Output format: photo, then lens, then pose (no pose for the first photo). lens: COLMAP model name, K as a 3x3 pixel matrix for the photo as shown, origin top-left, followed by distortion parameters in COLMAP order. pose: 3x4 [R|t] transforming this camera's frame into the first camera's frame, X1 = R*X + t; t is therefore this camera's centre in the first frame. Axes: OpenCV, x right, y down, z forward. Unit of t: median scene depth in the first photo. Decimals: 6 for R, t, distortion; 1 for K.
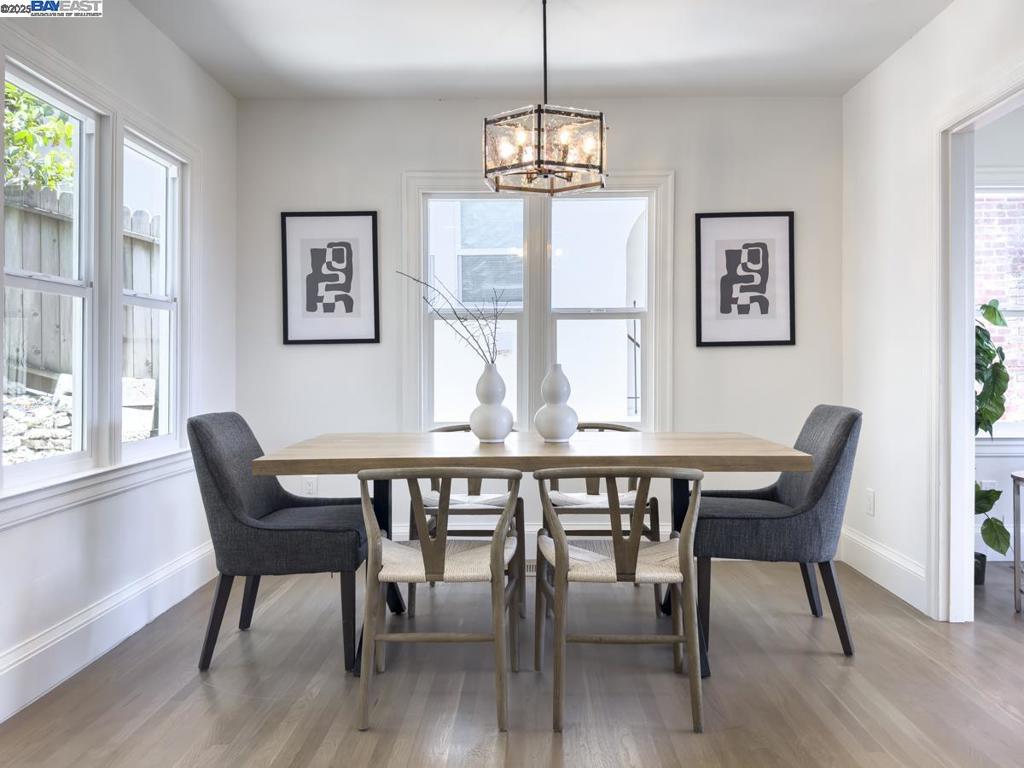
lens RADIAL K [[758.8, 0, 515.7], [0, 758.8, 368.3], [0, 0, 1]] dist [0.002844, 0.000005]
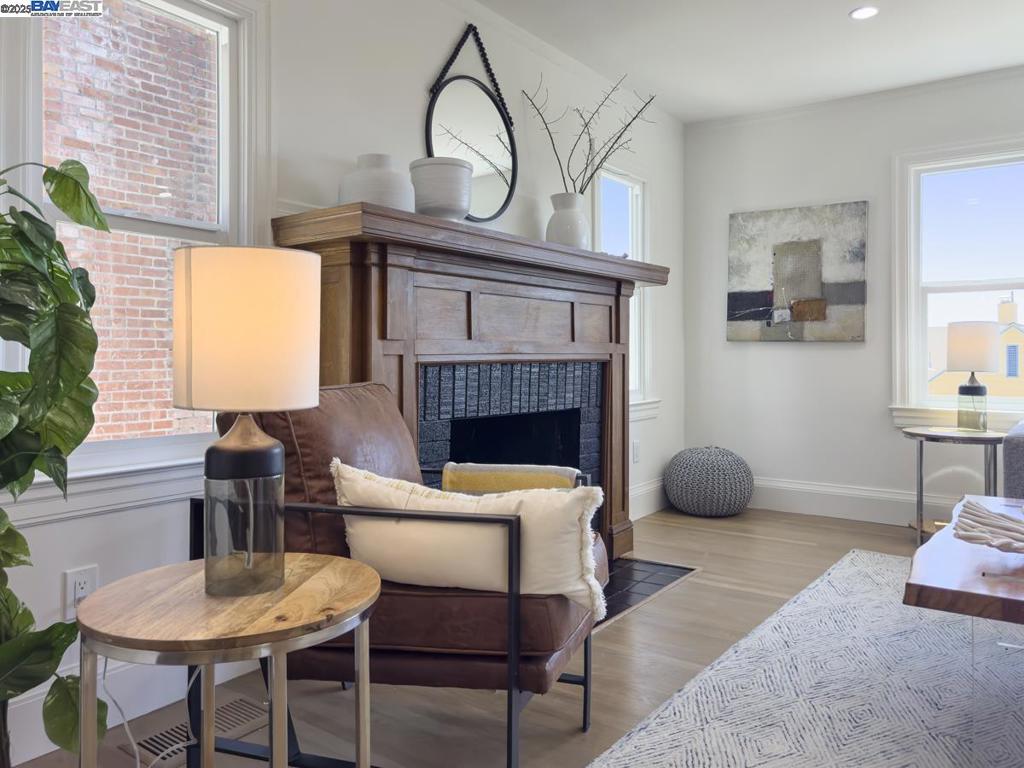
lens RADIAL K [[758.8, 0, 515.7], [0, 758.8, 368.3], [0, 0, 1]] dist [0.002844, 0.000005]
pose [[0.561188, -0.000847, 0.827688, 0.414694], [-0.002435, 0.999993, 0.002674, 0.023344], [-0.827685, -0.003516, 0.561182, 0.554738]]
